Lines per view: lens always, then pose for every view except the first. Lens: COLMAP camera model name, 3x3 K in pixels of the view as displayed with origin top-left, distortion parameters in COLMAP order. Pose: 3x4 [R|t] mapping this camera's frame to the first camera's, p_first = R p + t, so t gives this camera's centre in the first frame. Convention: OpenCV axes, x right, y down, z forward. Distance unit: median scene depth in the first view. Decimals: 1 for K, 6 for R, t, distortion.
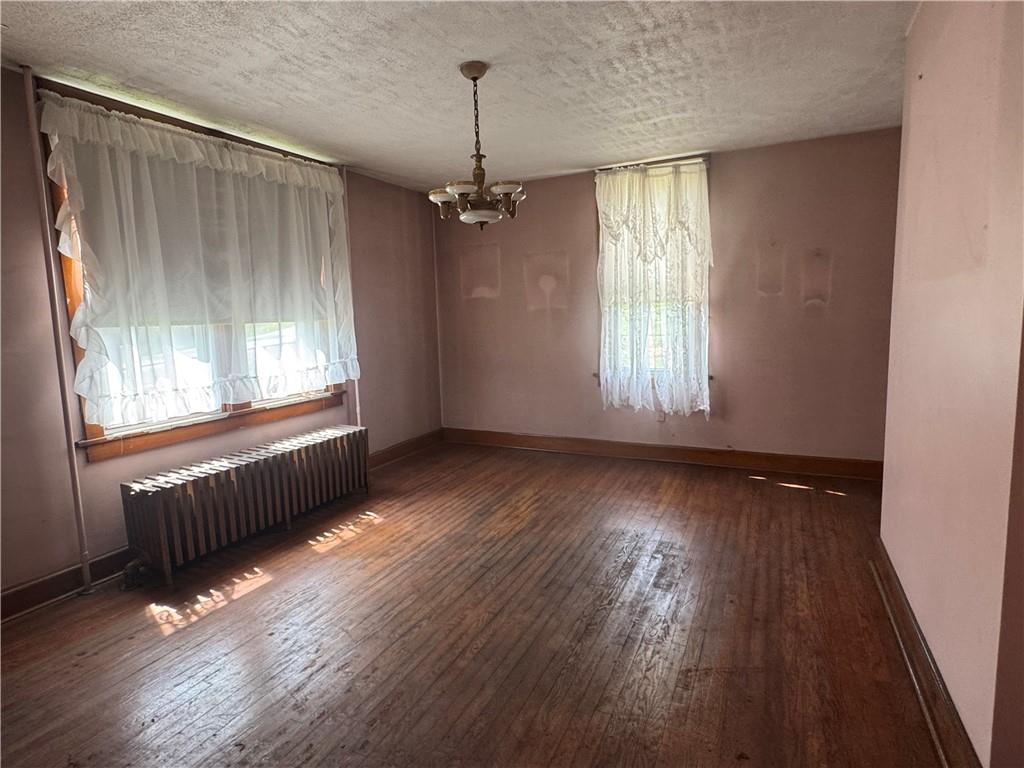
lens RADIAL K [[556.4, 0, 512.0], [0, 556.4, 384.0], [0, 0, 1]] dist [0.000583, 0.001794]
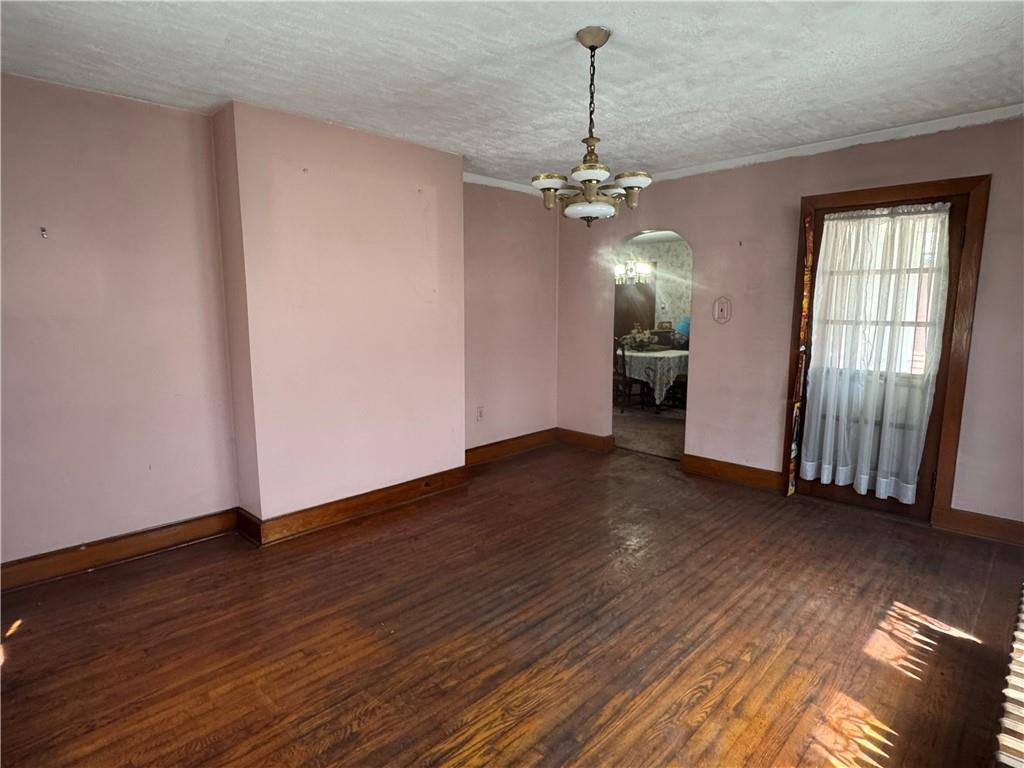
lens RADIAL K [[556.4, 0, 512.0], [0, 556.4, 384.0], [0, 0, 1]] dist [0.000583, 0.001794]
pose [[-0.945387, -0.011648, 0.325741, -0.202535], [0.075707, 0.964184, 0.254202, -0.244395], [-0.317035, 0.264980, -0.910645, 1.704695]]
